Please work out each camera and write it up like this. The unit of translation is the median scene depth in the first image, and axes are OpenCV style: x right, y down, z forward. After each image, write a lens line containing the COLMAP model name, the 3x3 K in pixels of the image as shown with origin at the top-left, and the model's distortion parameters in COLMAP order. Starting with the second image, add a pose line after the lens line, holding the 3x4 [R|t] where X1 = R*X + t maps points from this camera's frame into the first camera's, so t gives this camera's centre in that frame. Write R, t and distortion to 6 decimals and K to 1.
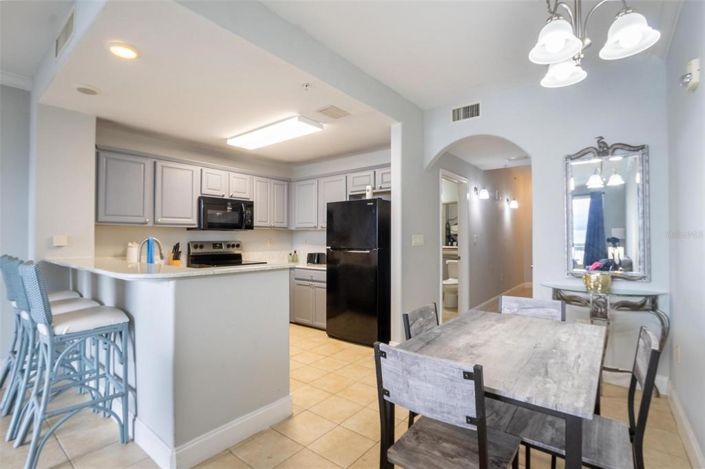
lens RADIAL K [[330.8, 0, 352.5], [0, 330.8, 234.5], [0, 0, 1]] dist [-0.015048, 0.000100]
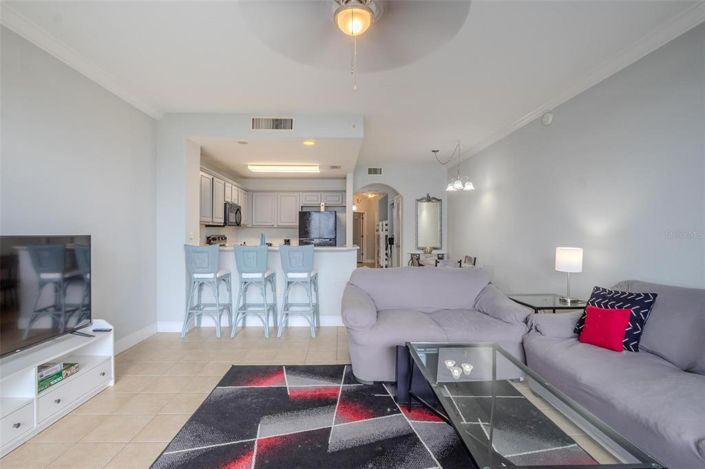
lens RADIAL K [[330.8, 0, 352.5], [0, 330.8, 234.5], [0, 0, 1]] dist [-0.015048, 0.000100]
pose [[0.759200, 0.000452, 0.650857, -0.980981], [-0.011426, 0.999855, 0.012634, -0.006652], [-0.650757, -0.017028, 0.759095, -0.411534]]
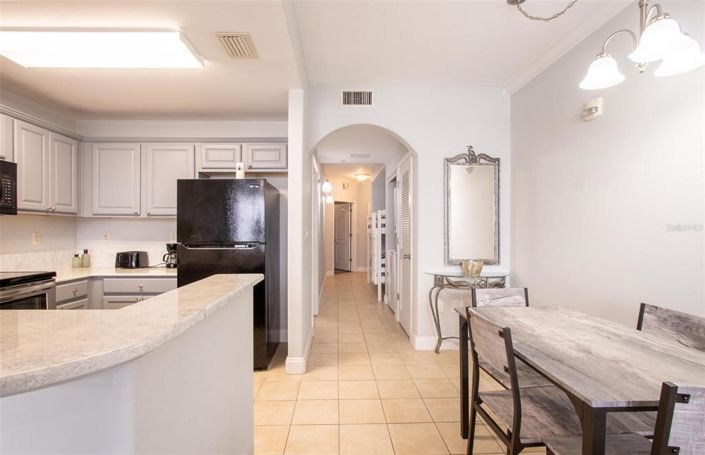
lens RADIAL K [[324.1, 0, 344.5], [0, 324.1, 235.2], [0, 0, 1]] dist [-0.014610, -0.000292]
pose [[0.772599, -0.005520, 0.634870, -0.252410], [-0.009306, 0.999756, 0.020018, 0.004610], [-0.634826, -0.021374, 0.772360, 0.272992]]
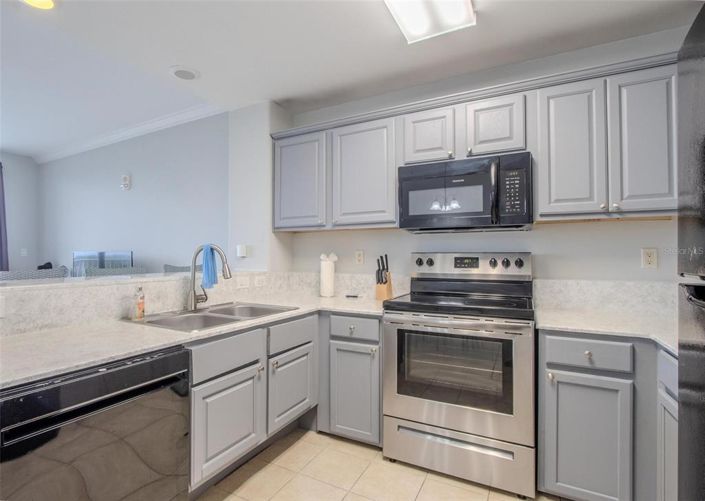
lens RADIAL K [[343.5, 0, 352.5], [0, 343.5, 250.5], [0, 0, 1]] dist [-0.025729, -0.000081]
pose [[0.182045, -0.016959, -0.983144, 0.073422], [0.012003, 0.999815, -0.015024, 0.025830], [0.983217, -0.009066, 0.182215, 0.838534]]
